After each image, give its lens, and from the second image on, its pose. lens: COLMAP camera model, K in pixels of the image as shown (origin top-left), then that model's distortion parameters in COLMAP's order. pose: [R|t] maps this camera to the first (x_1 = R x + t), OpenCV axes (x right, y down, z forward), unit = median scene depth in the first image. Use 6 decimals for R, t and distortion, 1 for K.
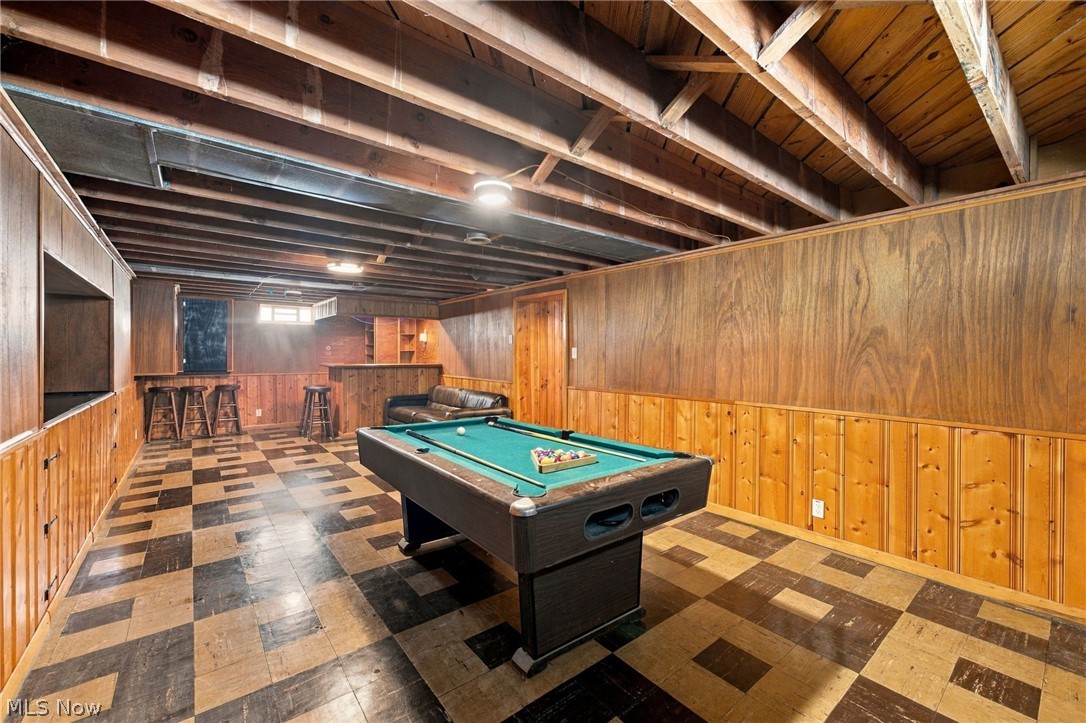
lens RADIAL K [[441.7, 0, 541.3], [0, 441.7, 356.9], [0, 0, 1]] dist [-0.001038, 0.000664]
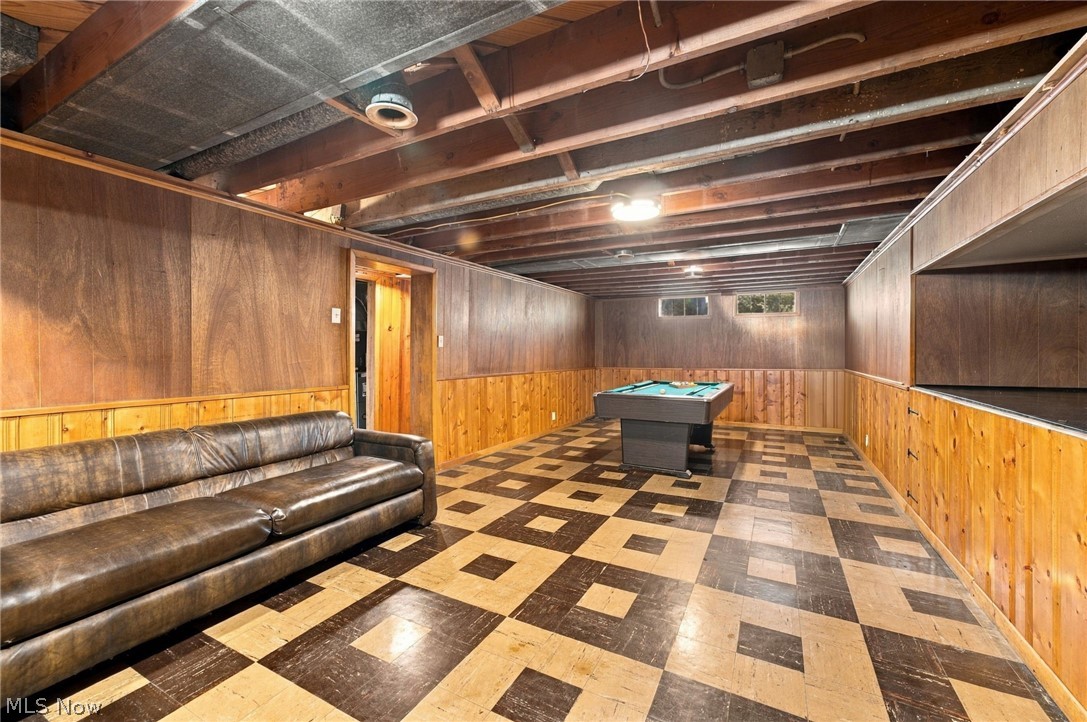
lens RADIAL K [[442.1, 0, 543.6], [0, 442.1, 361.7], [0, 0, 1]] dist [-0.001038, 0.000664]
pose [[-0.402801, -0.028921, 0.914831, -1.265475], [0.000037, 0.999500, 0.031614, 0.007374], [-0.915288, 0.012768, -0.402599, 1.766902]]
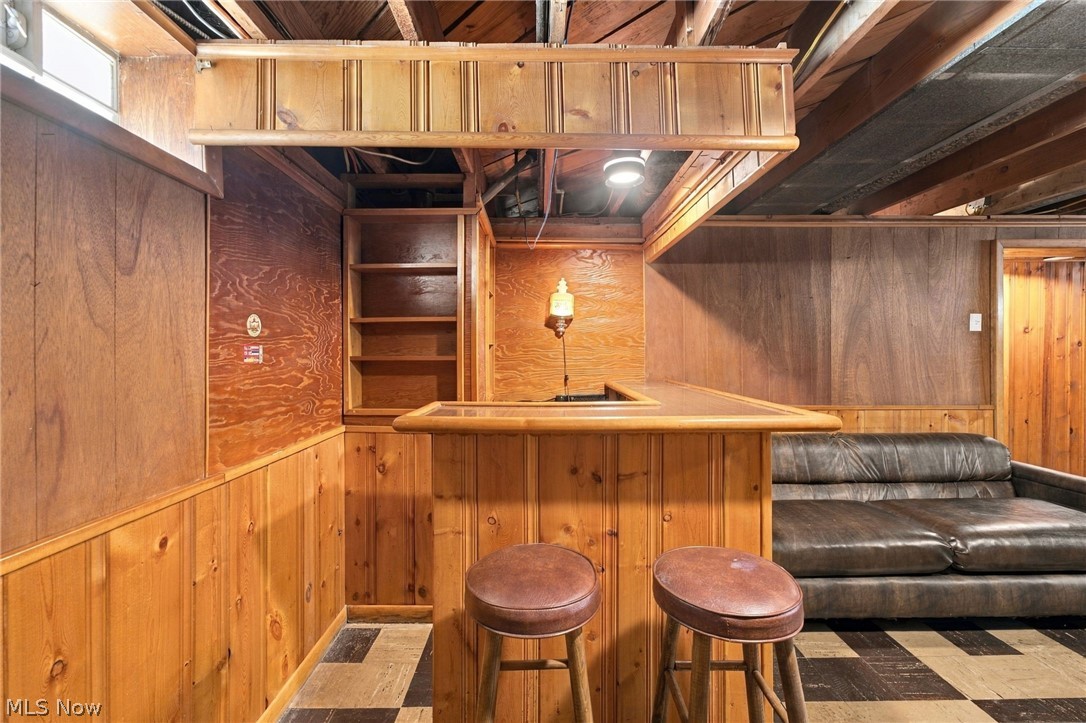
lens RADIAL K [[441.7, 0, 541.2], [0, 441.7, 352.2], [0, 0, 1]] dist [-0.001038, 0.000664]
pose [[0.615858, -0.010153, 0.787792, -1.347117], [0.010594, 0.999933, 0.004606, -0.021699], [-0.787786, 0.005510, 0.615924, 1.935703]]
